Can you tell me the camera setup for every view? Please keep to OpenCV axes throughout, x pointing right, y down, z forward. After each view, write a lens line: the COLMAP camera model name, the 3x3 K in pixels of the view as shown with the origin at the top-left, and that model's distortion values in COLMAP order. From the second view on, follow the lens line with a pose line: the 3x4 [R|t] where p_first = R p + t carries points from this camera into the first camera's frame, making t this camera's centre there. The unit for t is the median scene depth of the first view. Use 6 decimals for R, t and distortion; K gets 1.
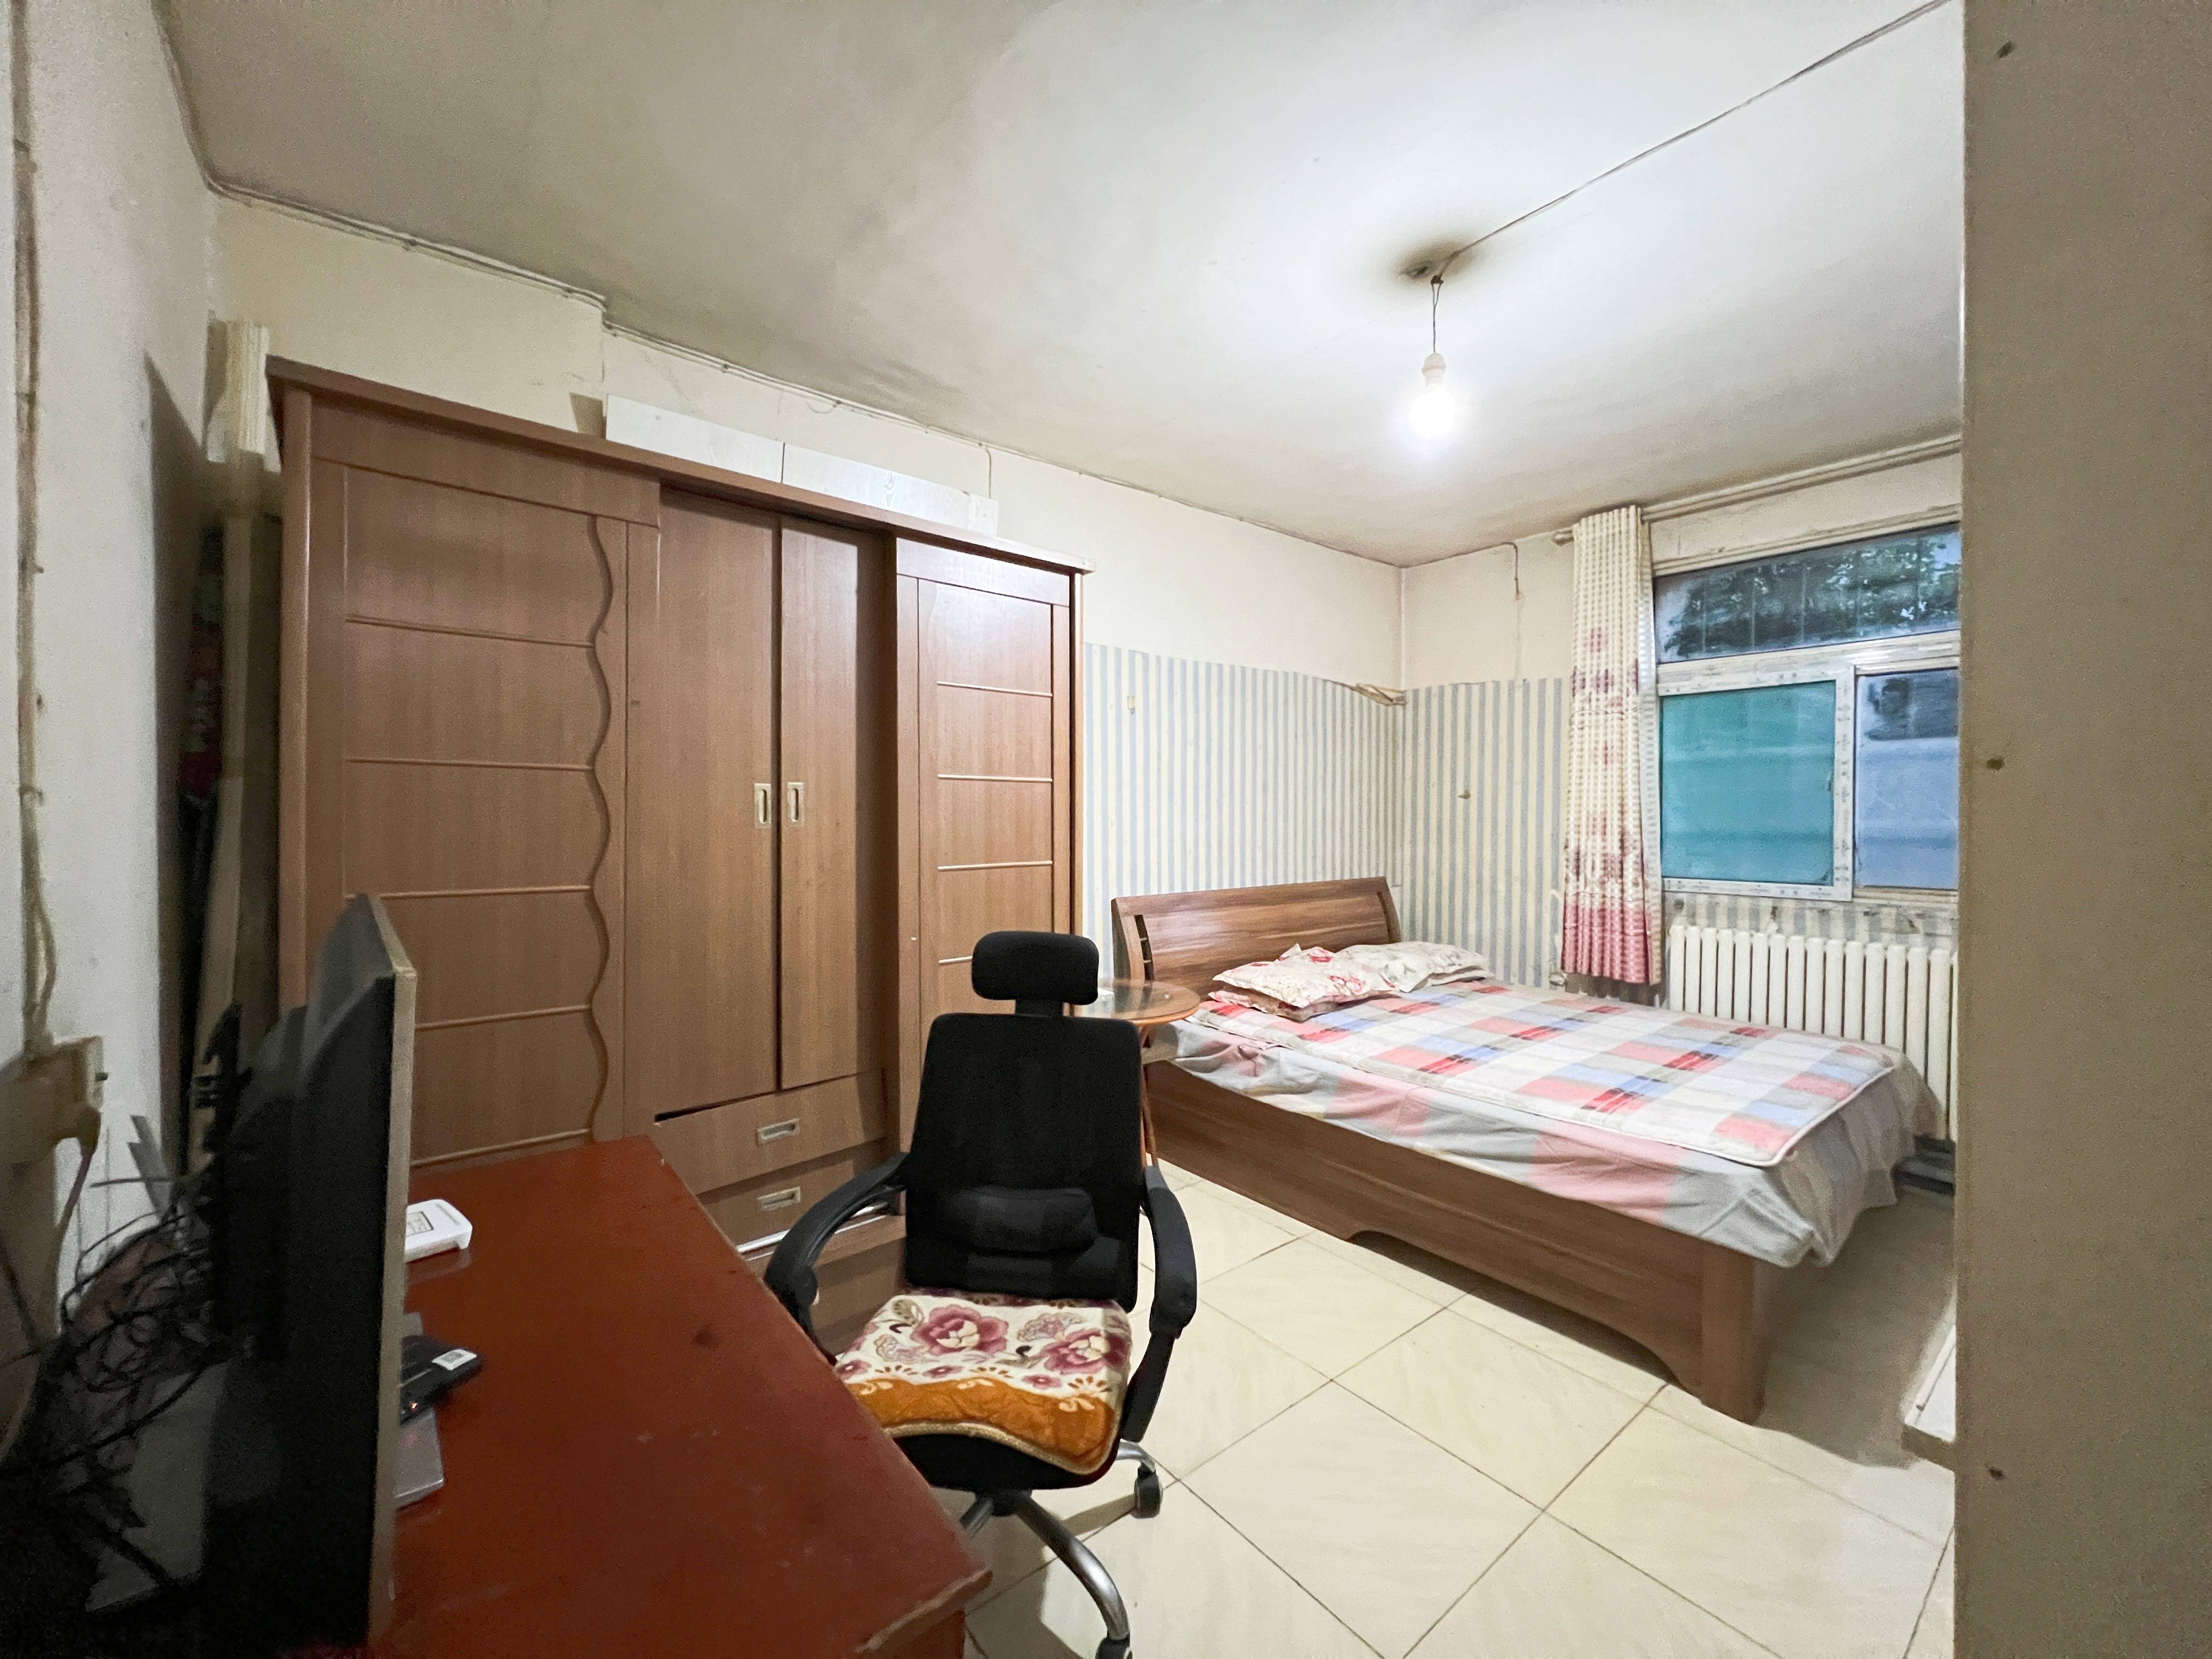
lens RADIAL K [[882.1, 0, 1103.9], [0, 882.1, 824.1], [0, 0, 1]] dist [-0.000742, 0.000311]
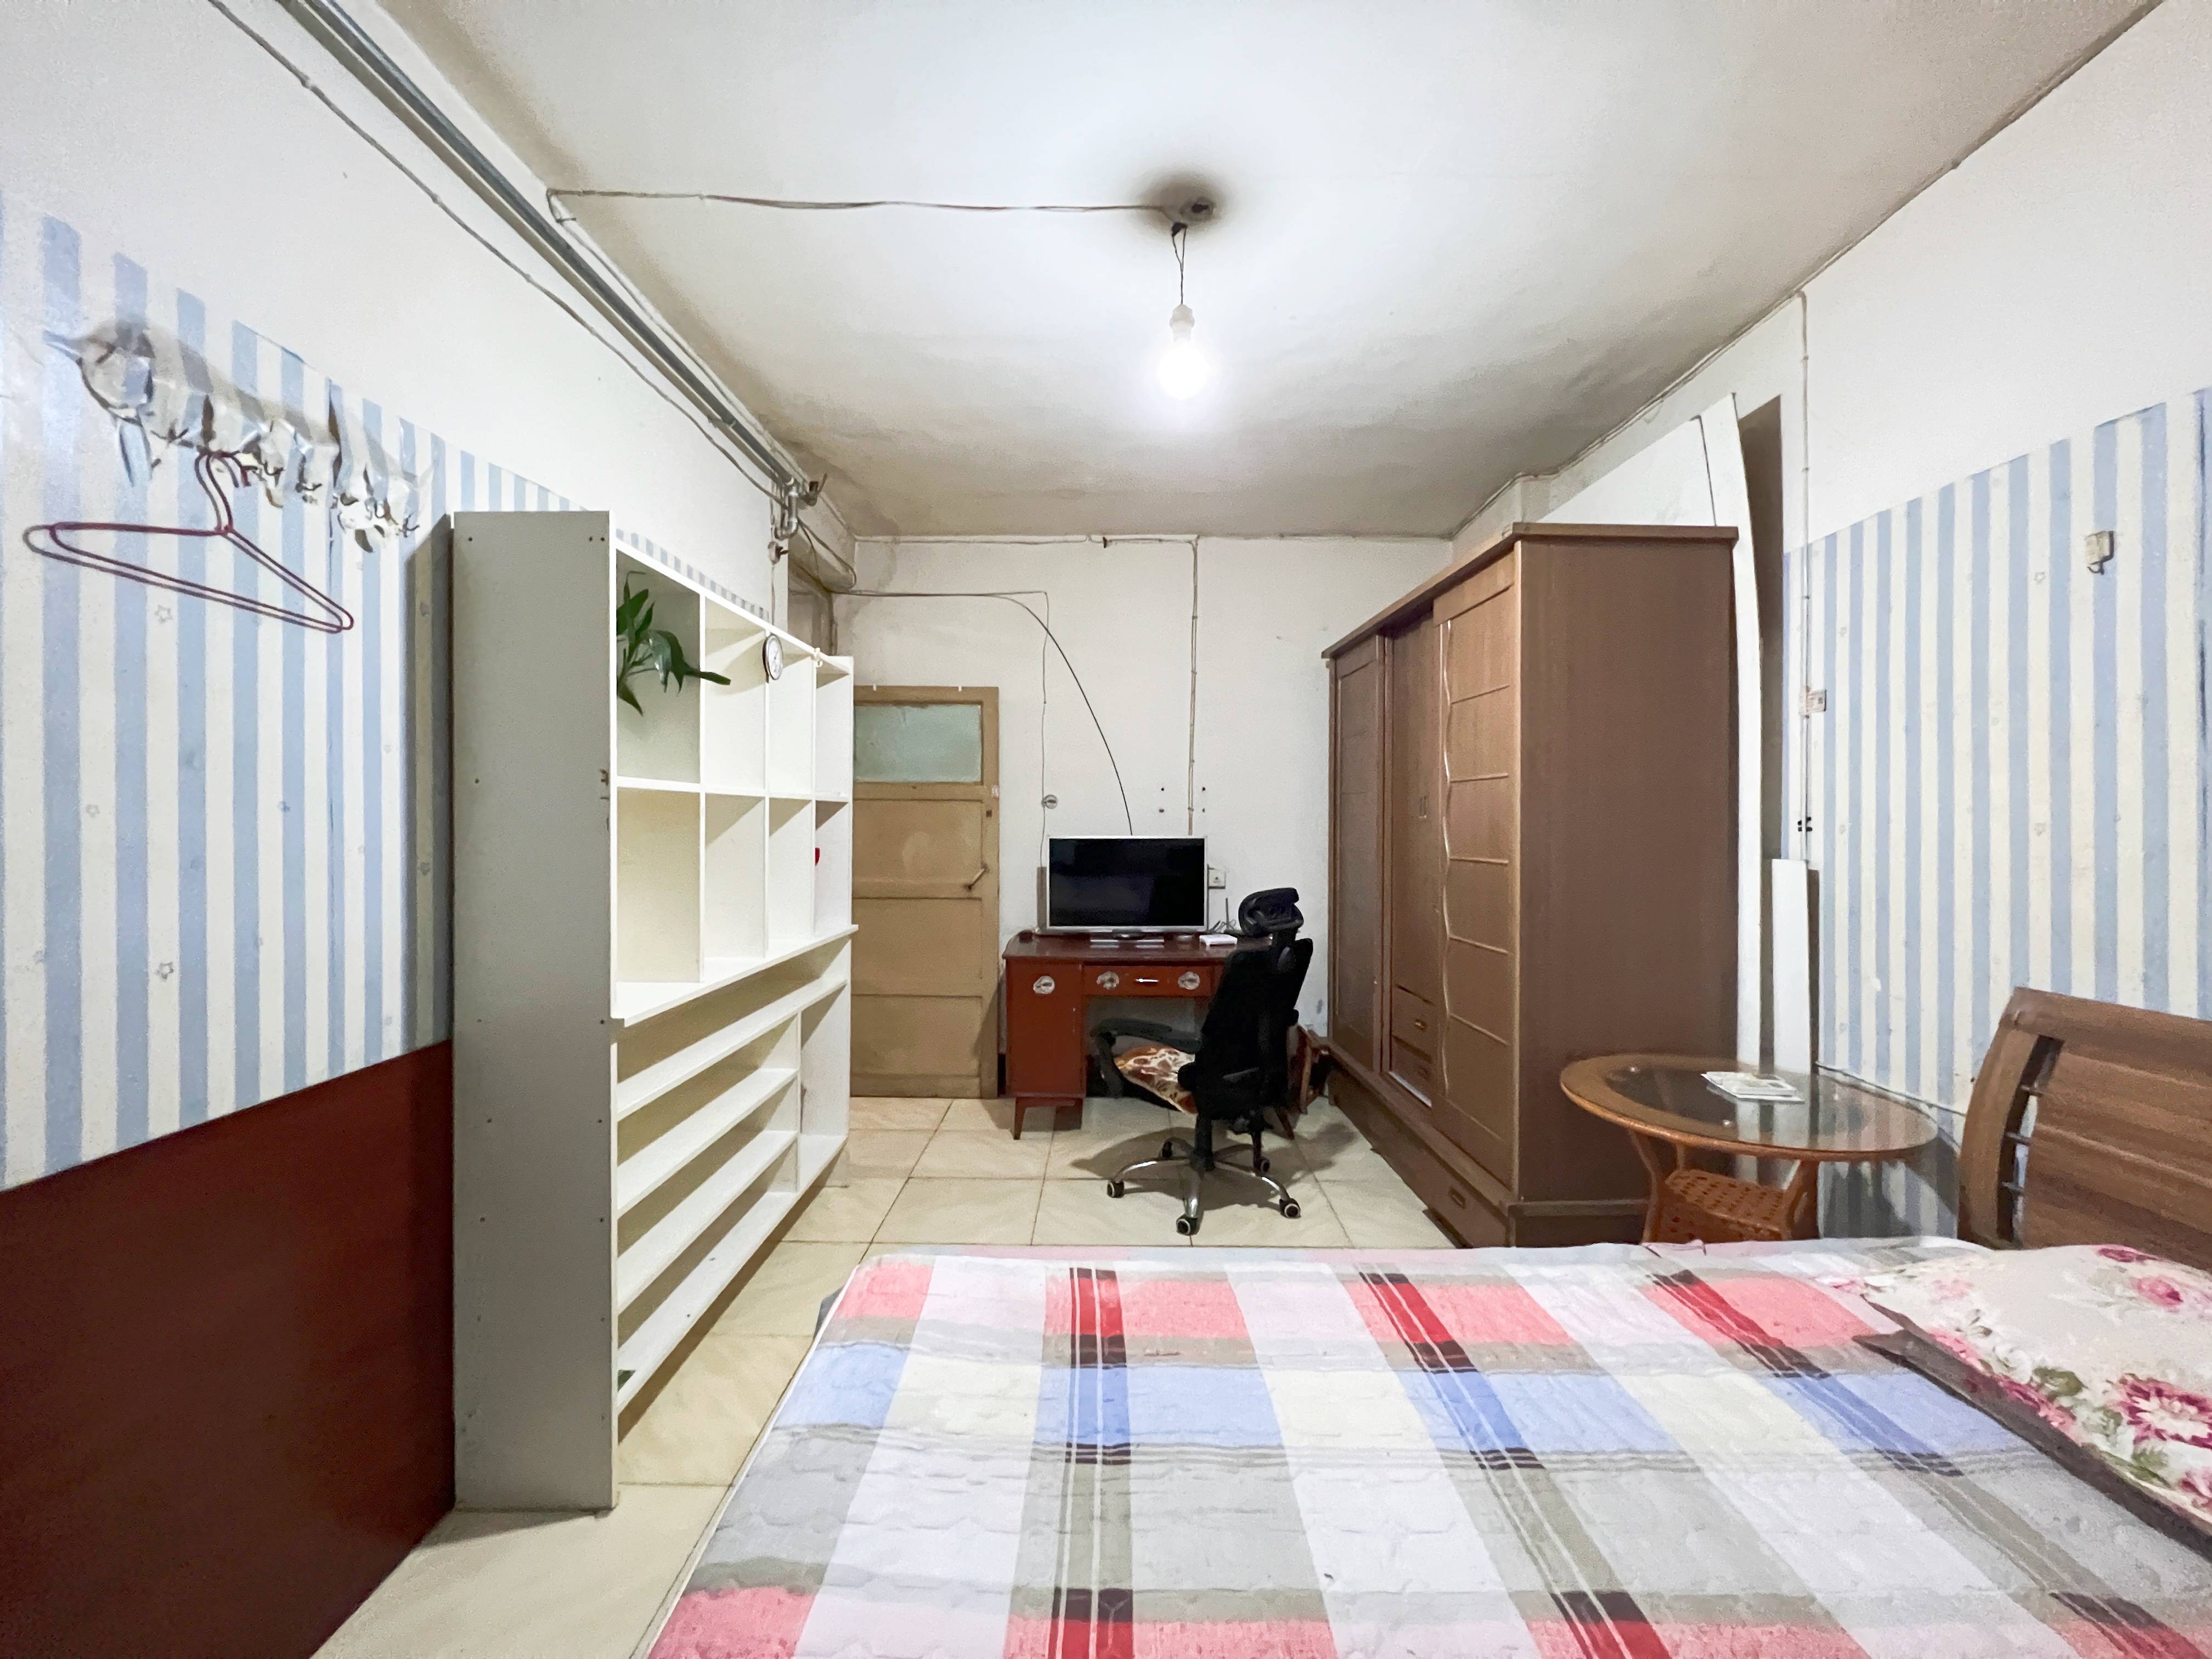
lens RADIAL K [[882.1, 0, 1103.9], [0, 882.1, 824.1], [0, 0, 1]] dist [-0.000742, 0.000311]
pose [[-0.635116, -0.001643, -0.772415, 0.901120], [-0.020745, 0.999673, 0.014931, 0.000519], [0.772139, 0.025507, -0.634942, 1.213858]]
